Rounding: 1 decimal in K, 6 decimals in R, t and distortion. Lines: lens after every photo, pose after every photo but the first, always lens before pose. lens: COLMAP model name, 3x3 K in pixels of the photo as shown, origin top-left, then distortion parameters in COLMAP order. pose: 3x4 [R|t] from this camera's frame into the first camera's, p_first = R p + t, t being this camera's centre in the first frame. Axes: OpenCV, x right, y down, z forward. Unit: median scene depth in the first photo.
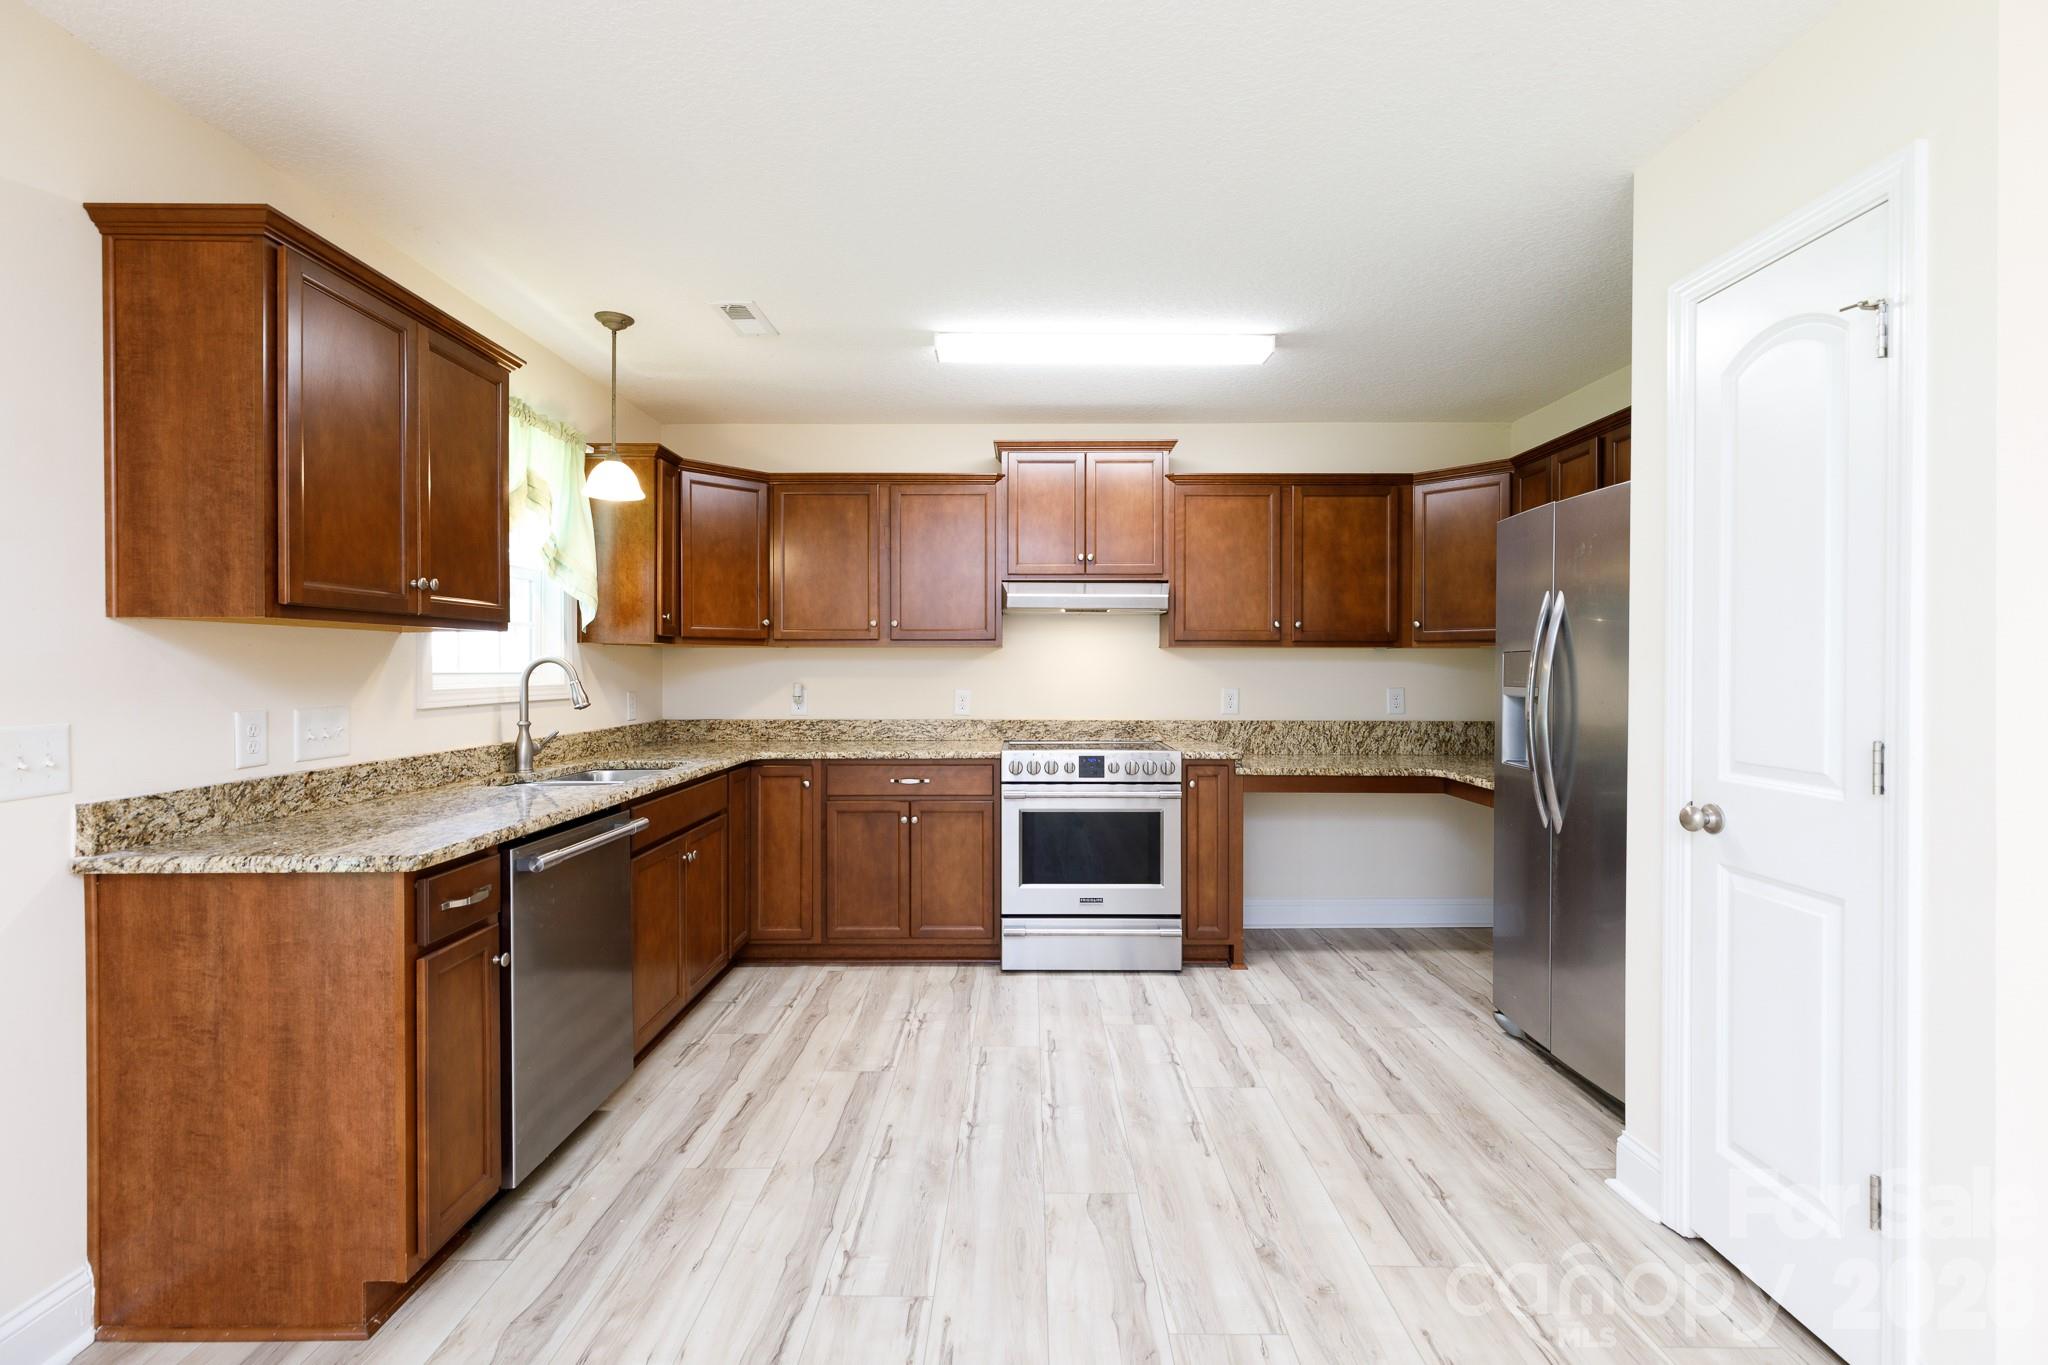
lens RADIAL K [[917.8, 0, 1023.0], [0, 917.8, 678.2], [0, 0, 1]] dist [0.009341, -0.003114]
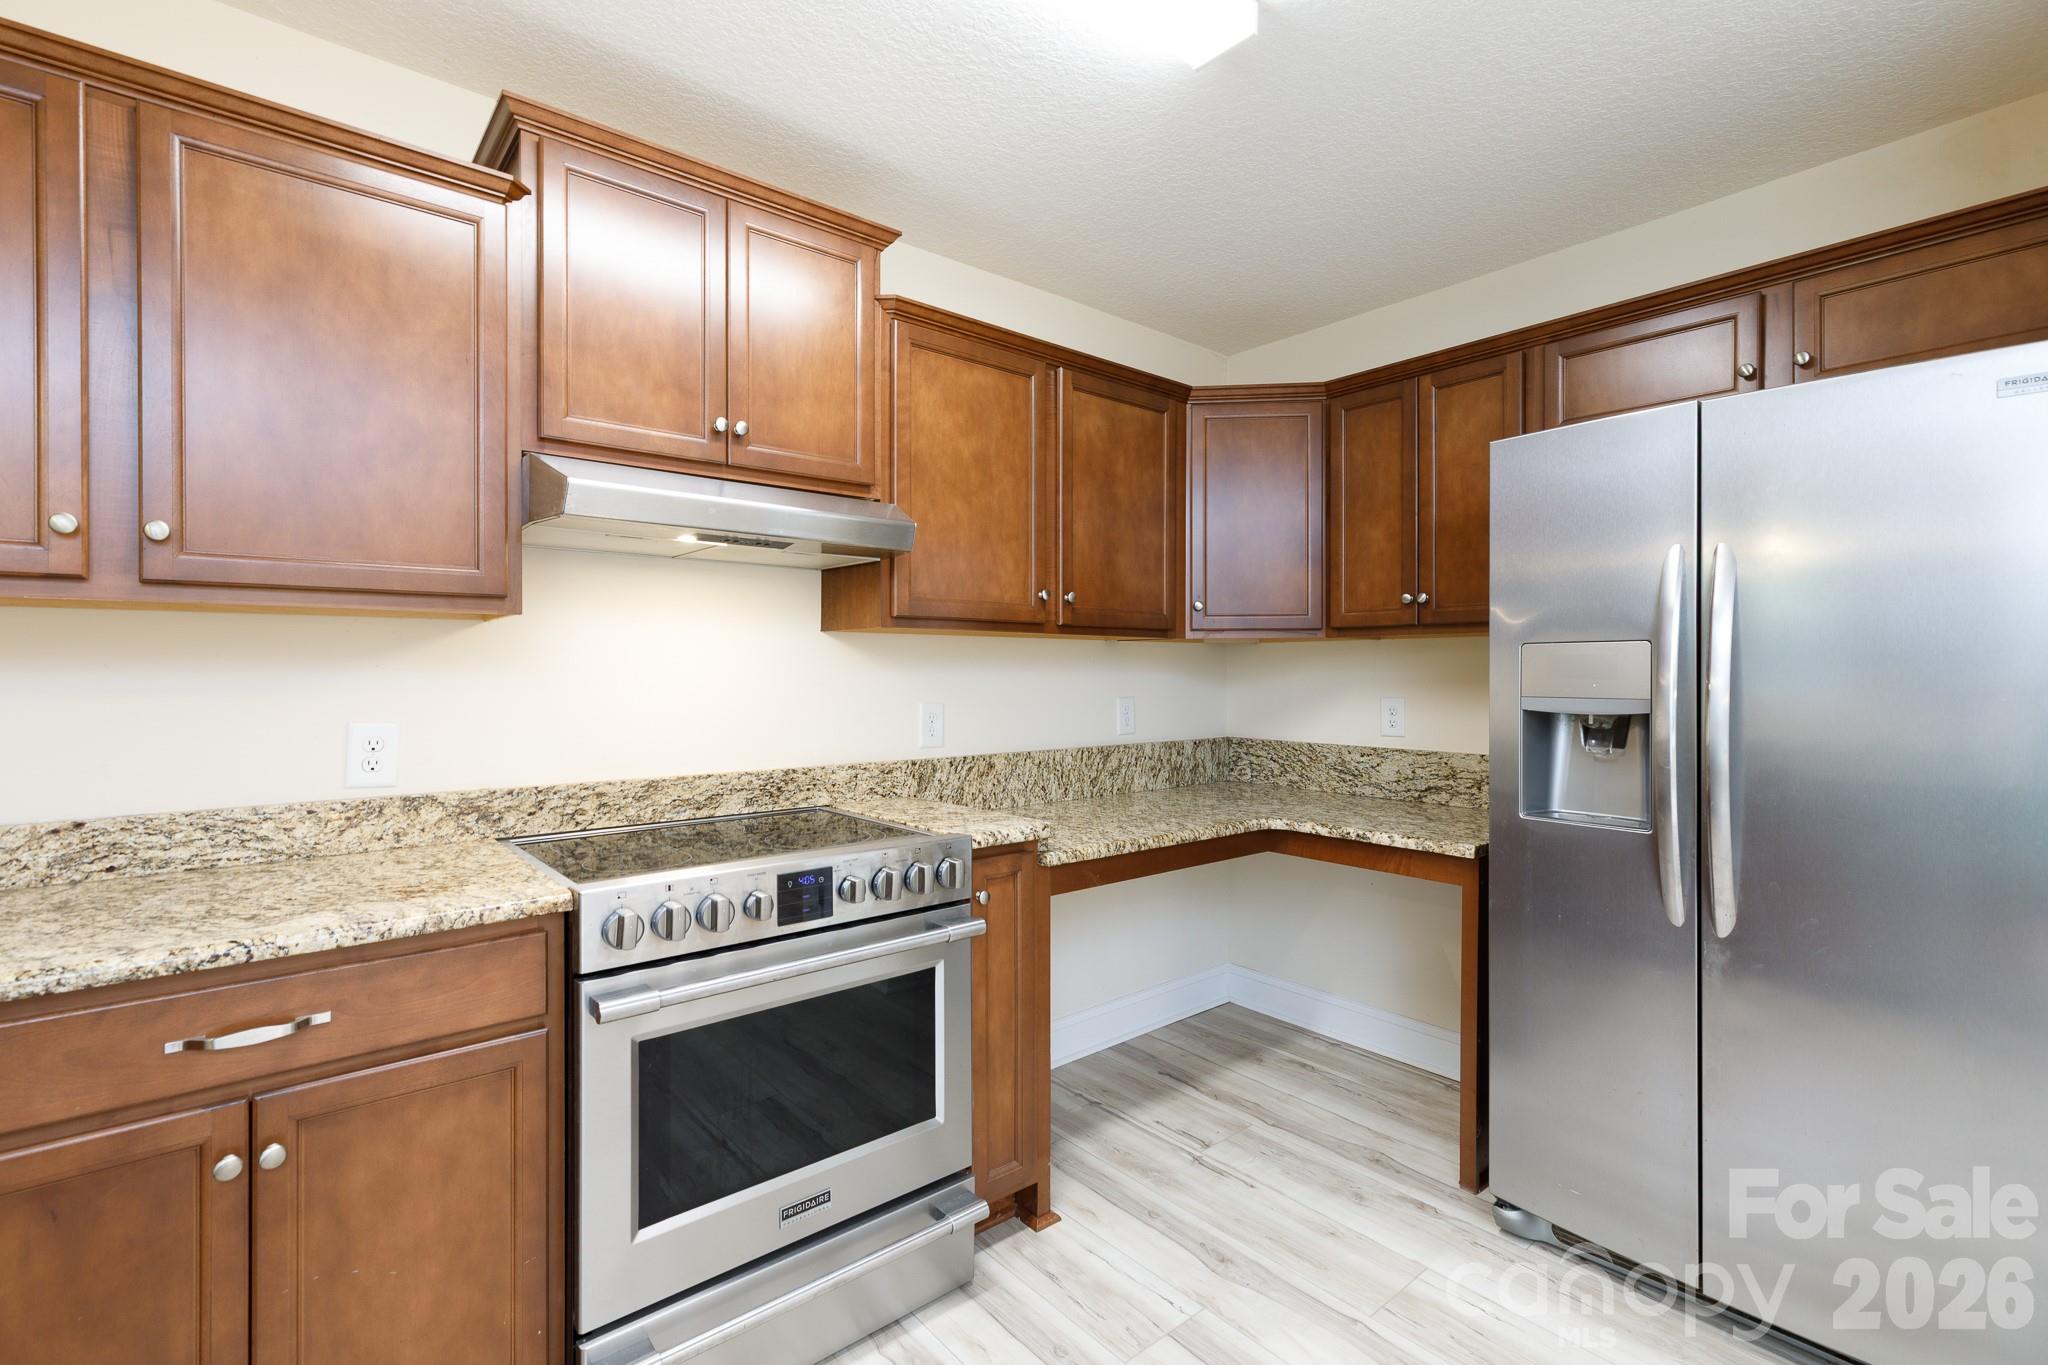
lens RADIAL K [[917.8, 0, 1024.2], [0, 917.8, 674.4], [0, 0, 1]] dist [0.009341, -0.003114]
pose [[0.765243, -0.003067, 0.643734, -0.118697], [0.006927, 0.999970, -0.003471, -0.005542], [-0.643704, 0.007116, 0.765242, 0.569856]]
